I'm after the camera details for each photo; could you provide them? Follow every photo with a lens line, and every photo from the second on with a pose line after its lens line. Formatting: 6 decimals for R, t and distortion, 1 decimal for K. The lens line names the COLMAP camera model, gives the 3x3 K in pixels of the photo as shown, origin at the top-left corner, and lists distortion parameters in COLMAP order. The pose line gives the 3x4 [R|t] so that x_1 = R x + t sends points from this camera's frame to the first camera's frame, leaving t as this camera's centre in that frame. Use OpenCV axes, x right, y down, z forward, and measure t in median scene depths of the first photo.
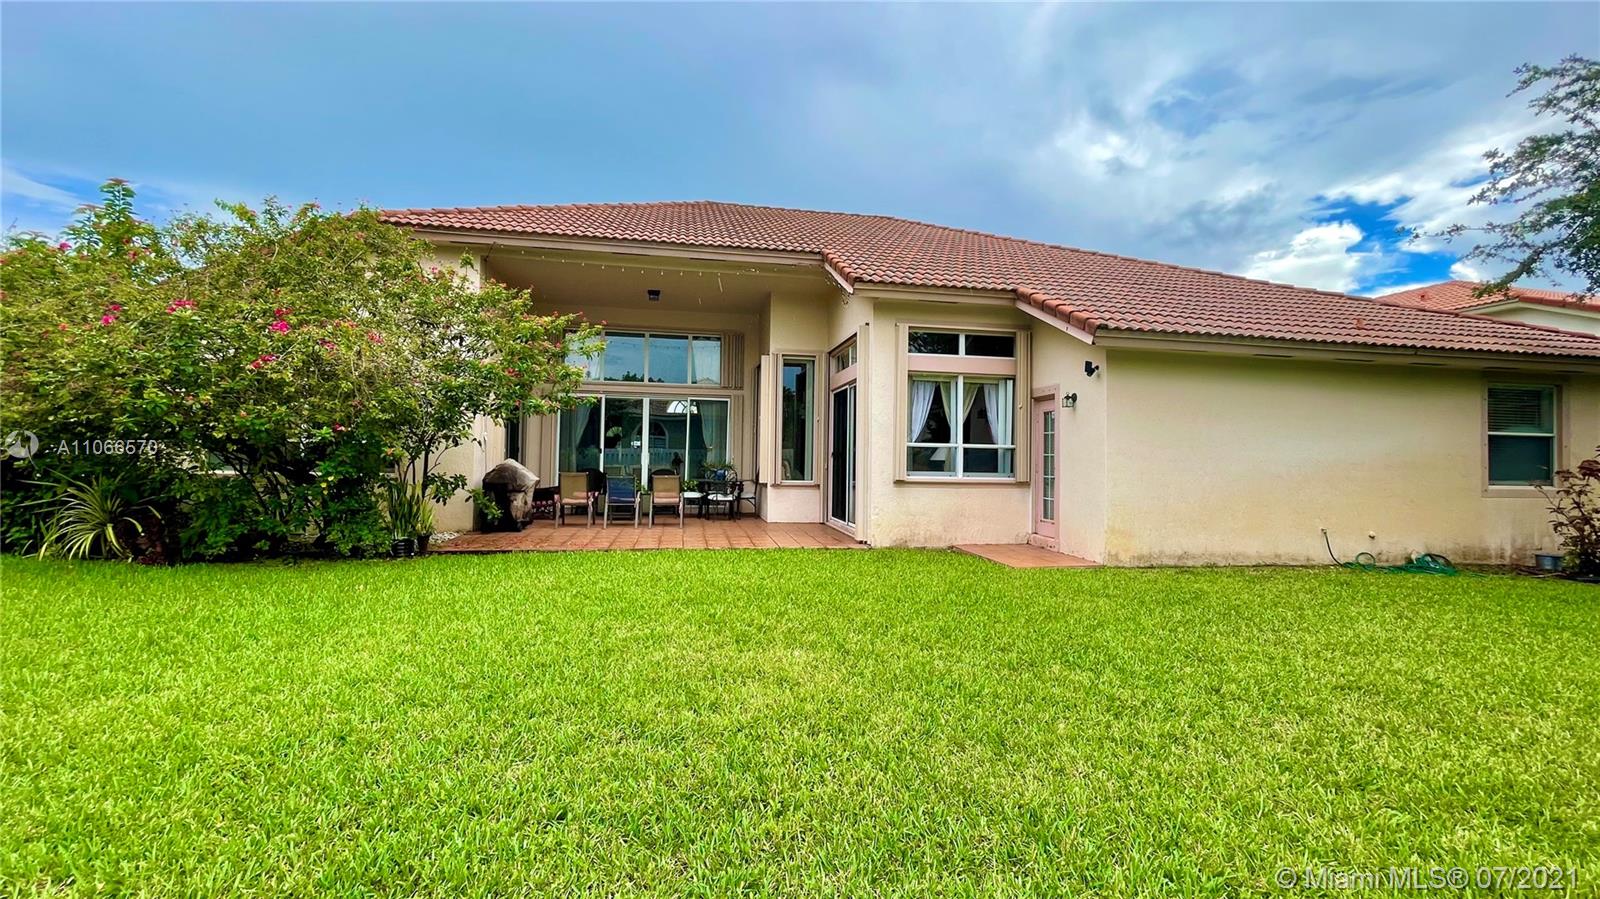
lens RADIAL K [[652.3, 0, 797.0], [0, 652.3, 444.0], [0, 0, 1]] dist [-0.001442, -0.000146]
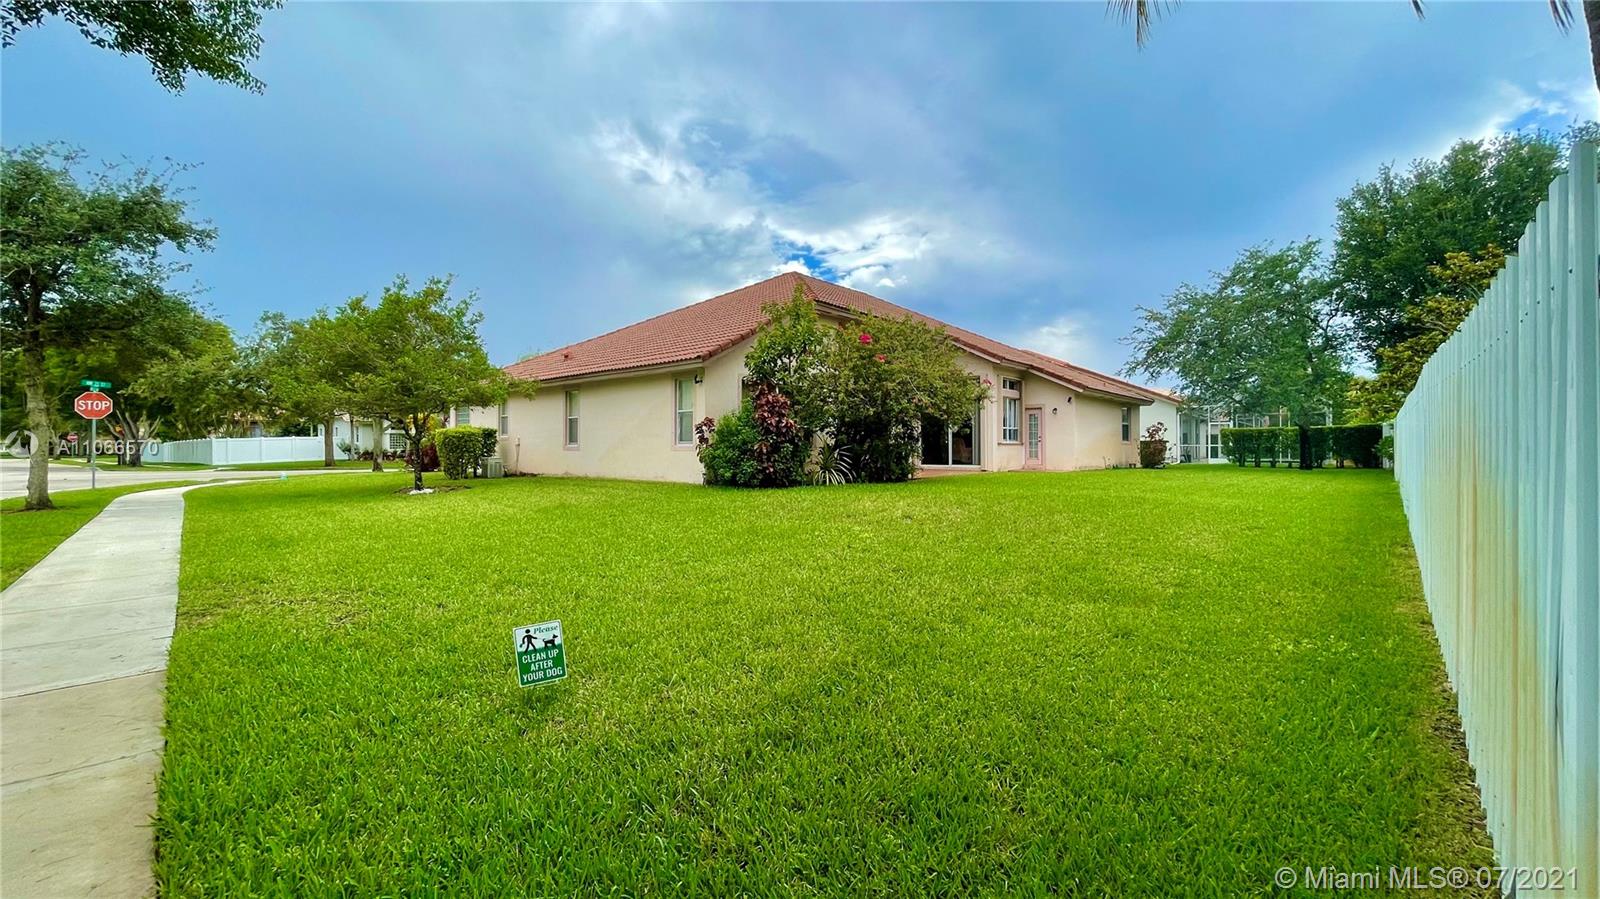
lens RADIAL K [[652.3, 0, 797.0], [0, 652.3, 444.0], [0, 0, 1]] dist [-0.001442, -0.000146]
pose [[0.748825, -0.024797, 0.662303, -1.495106], [0.009084, 0.999590, 0.027155, -0.010248], [-0.662705, -0.014318, 0.748743, -0.195044]]
